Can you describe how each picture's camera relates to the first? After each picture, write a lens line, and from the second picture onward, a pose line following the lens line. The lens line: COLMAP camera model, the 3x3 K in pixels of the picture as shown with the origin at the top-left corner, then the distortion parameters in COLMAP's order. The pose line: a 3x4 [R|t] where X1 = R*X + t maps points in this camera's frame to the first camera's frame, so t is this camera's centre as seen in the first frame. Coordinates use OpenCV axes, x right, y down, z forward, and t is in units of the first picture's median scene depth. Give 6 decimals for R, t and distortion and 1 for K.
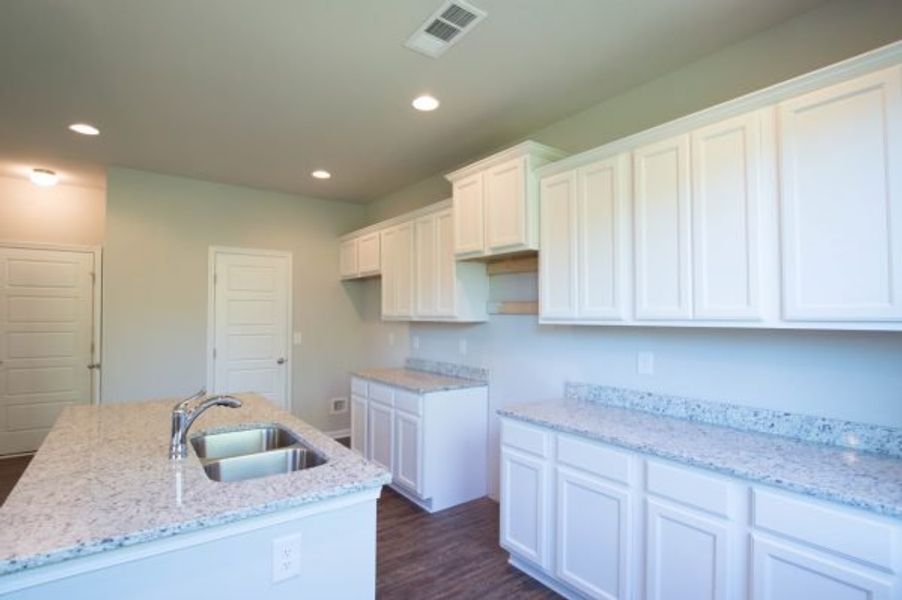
lens RADIAL K [[442.2, 0, 440.1], [0, 442.2, 304.6], [0, 0, 1]] dist [-0.001641, -0.000128]
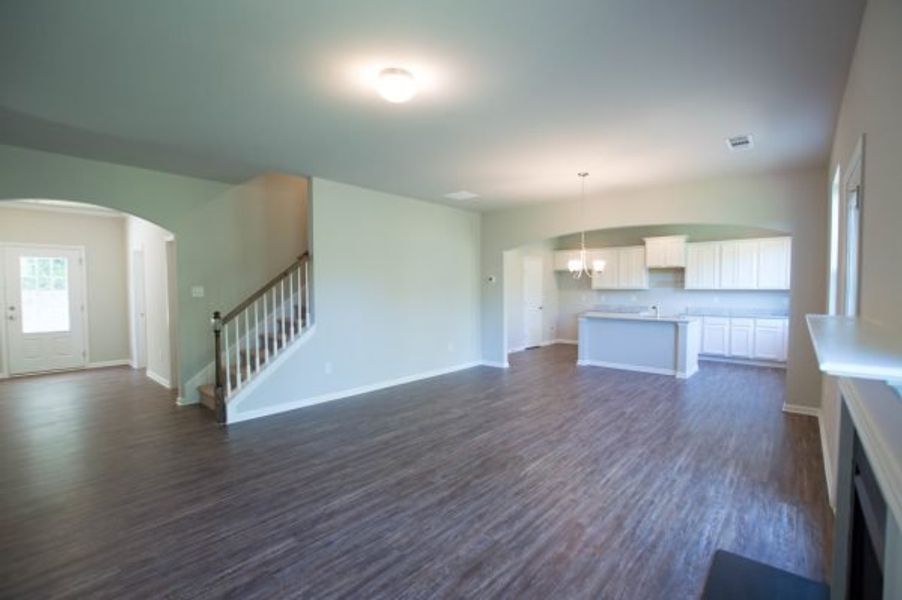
lens RADIAL K [[415.2, 0, 456.8], [0, 415.2, 299.6], [0, 0, 1]] dist [-0.020407, -0.000280]
pose [[0.973619, -0.011669, 0.227879, -2.125589], [-0.000840, 0.998502, 0.054717, -0.047388], [-0.228176, -0.053465, 0.972151, -1.609209]]
